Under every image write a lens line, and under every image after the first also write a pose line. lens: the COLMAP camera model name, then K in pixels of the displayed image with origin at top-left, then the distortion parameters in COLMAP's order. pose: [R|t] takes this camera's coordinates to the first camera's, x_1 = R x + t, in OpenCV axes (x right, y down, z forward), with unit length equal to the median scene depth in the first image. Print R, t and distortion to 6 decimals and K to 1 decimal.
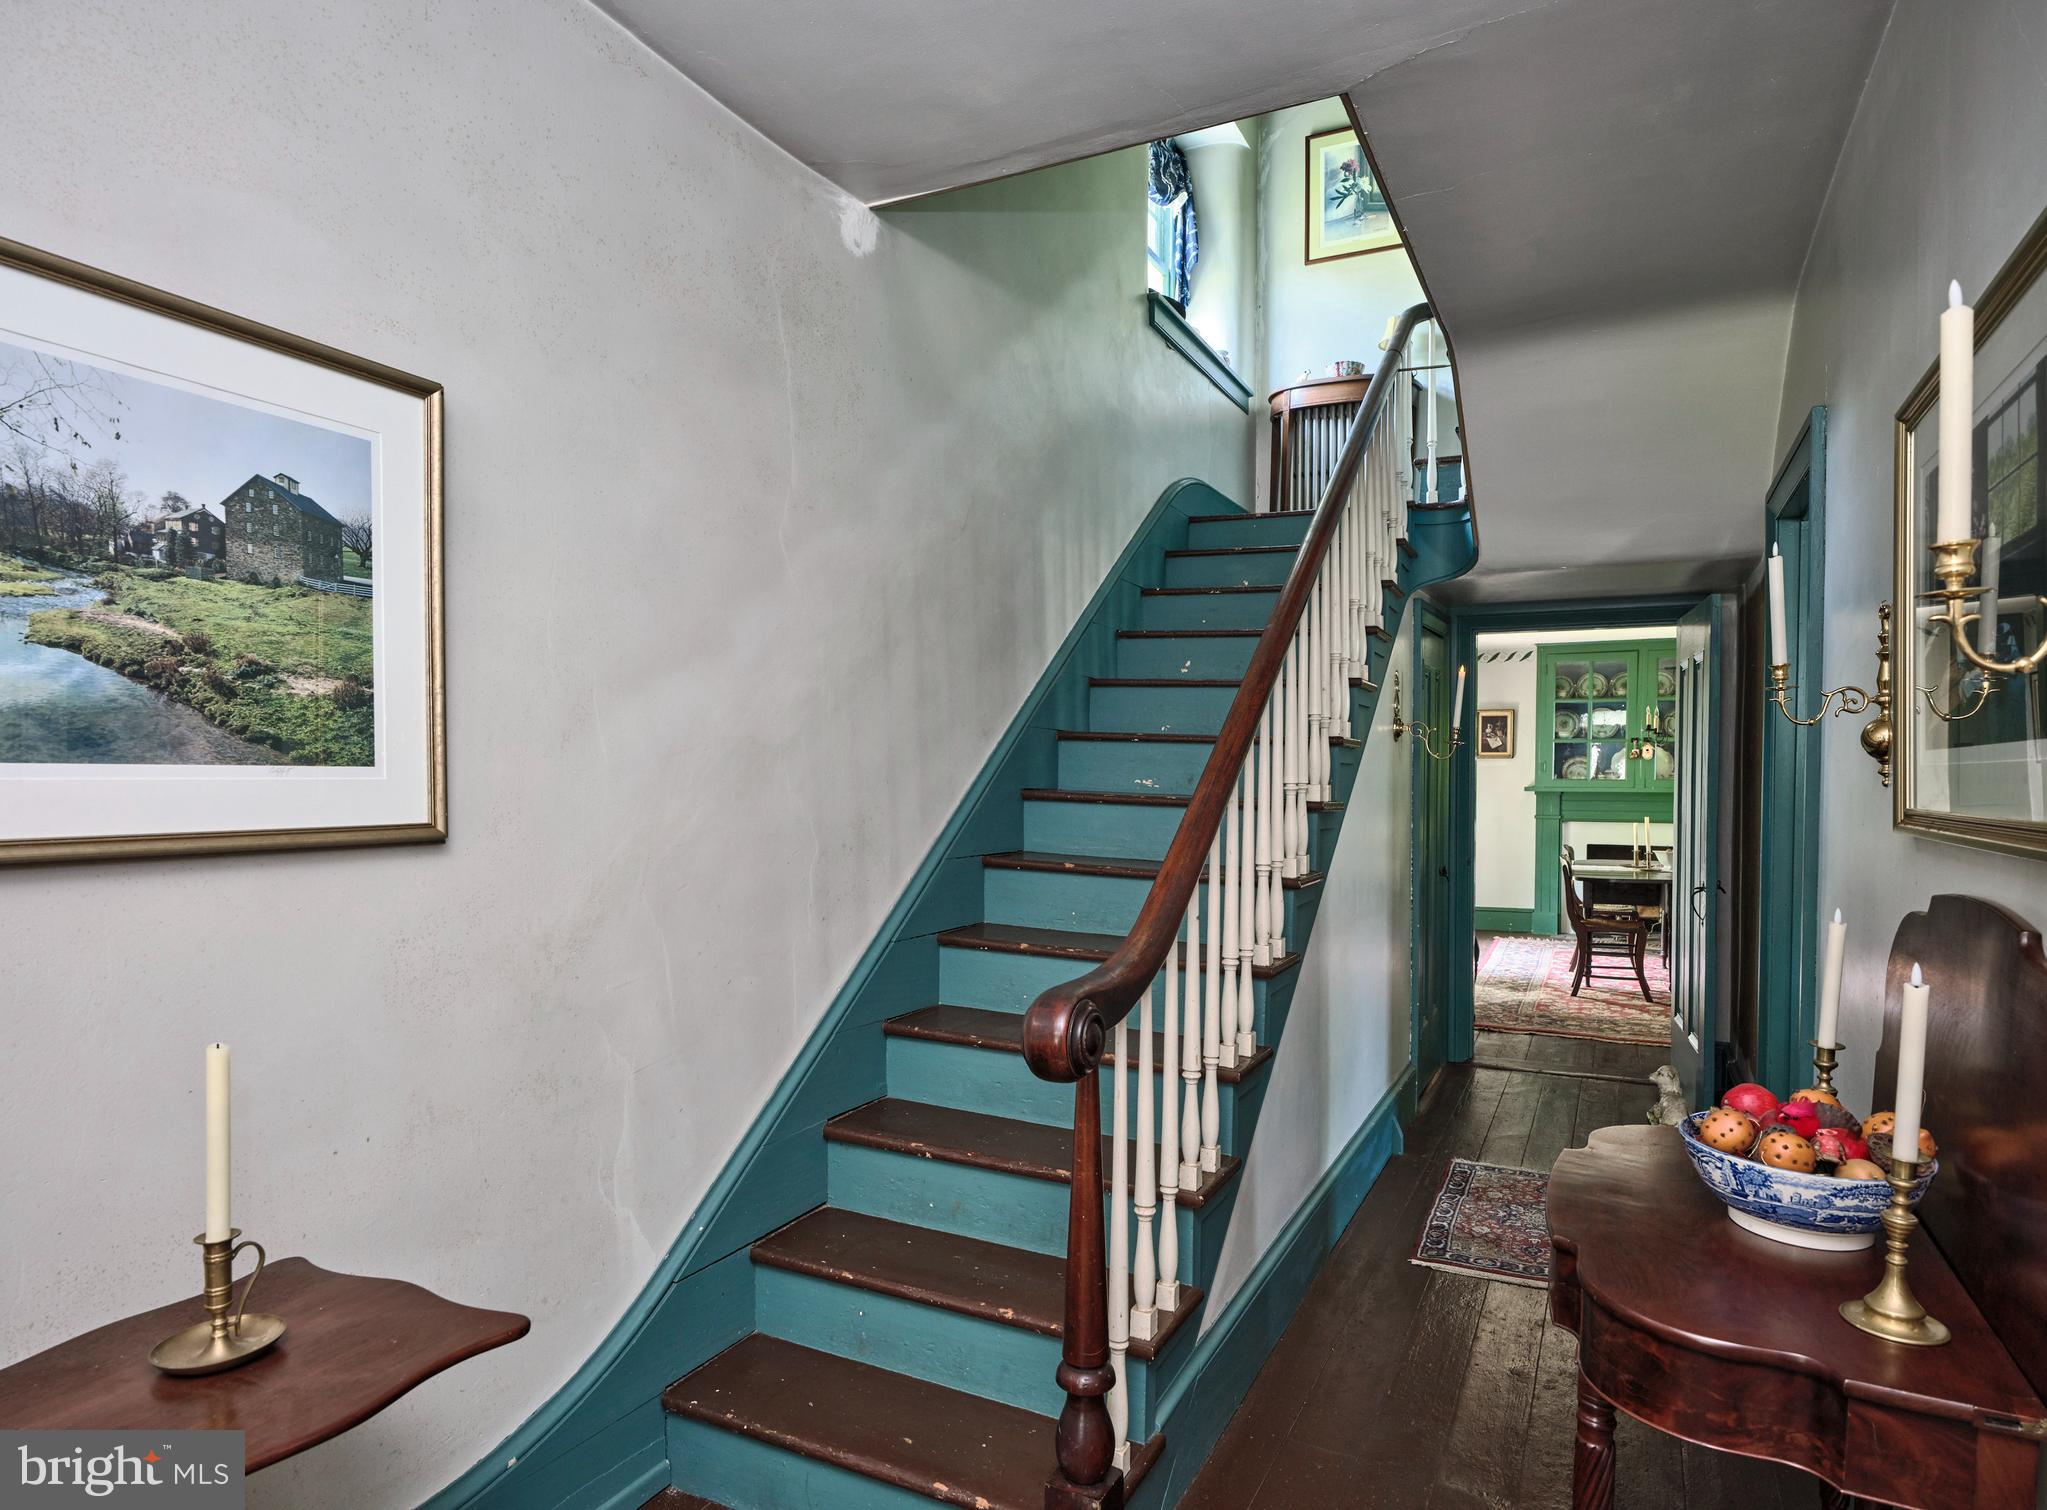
lens RADIAL K [[1198.3, 0, 1018.0], [0, 1198.3, 801.4], [0, 0, 1]] dist [-0.005337, 0.001604]
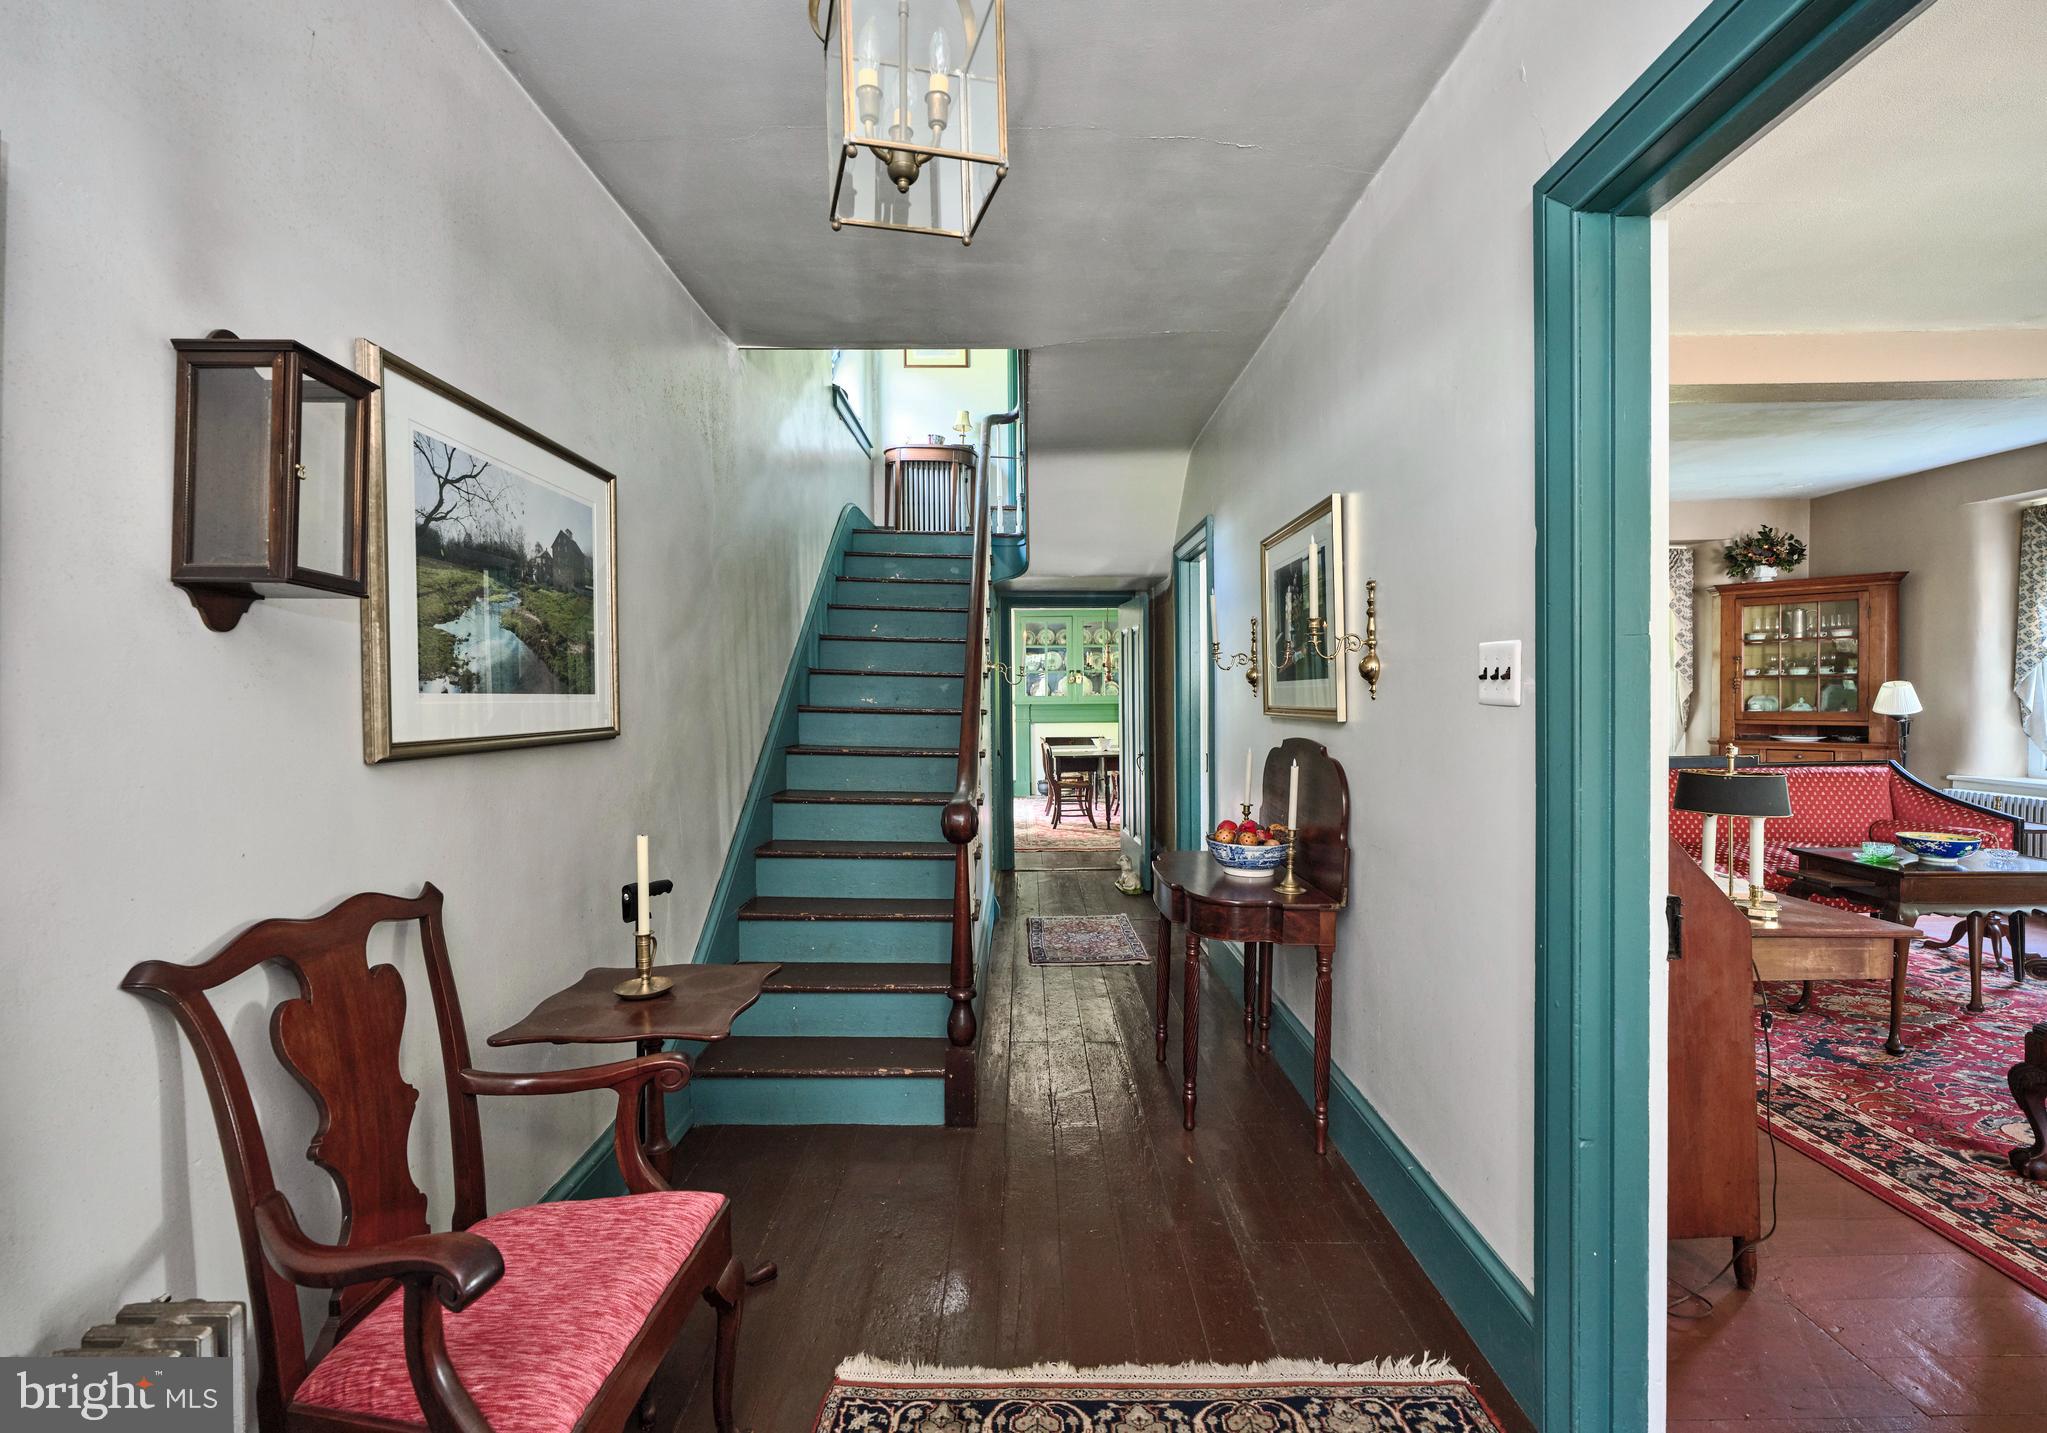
lens RADIAL K [[959.9, 0, 1024.1], [0, 959.9, 705.2], [0, 0, 1]] dist [-0.003014, 0.000241]
pose [[0.887271, -0.015670, 0.460983, -0.312502], [0.021829, 0.999729, -0.008032, 0.005613], [-0.460732, 0.017189, 0.887373, -0.260766]]
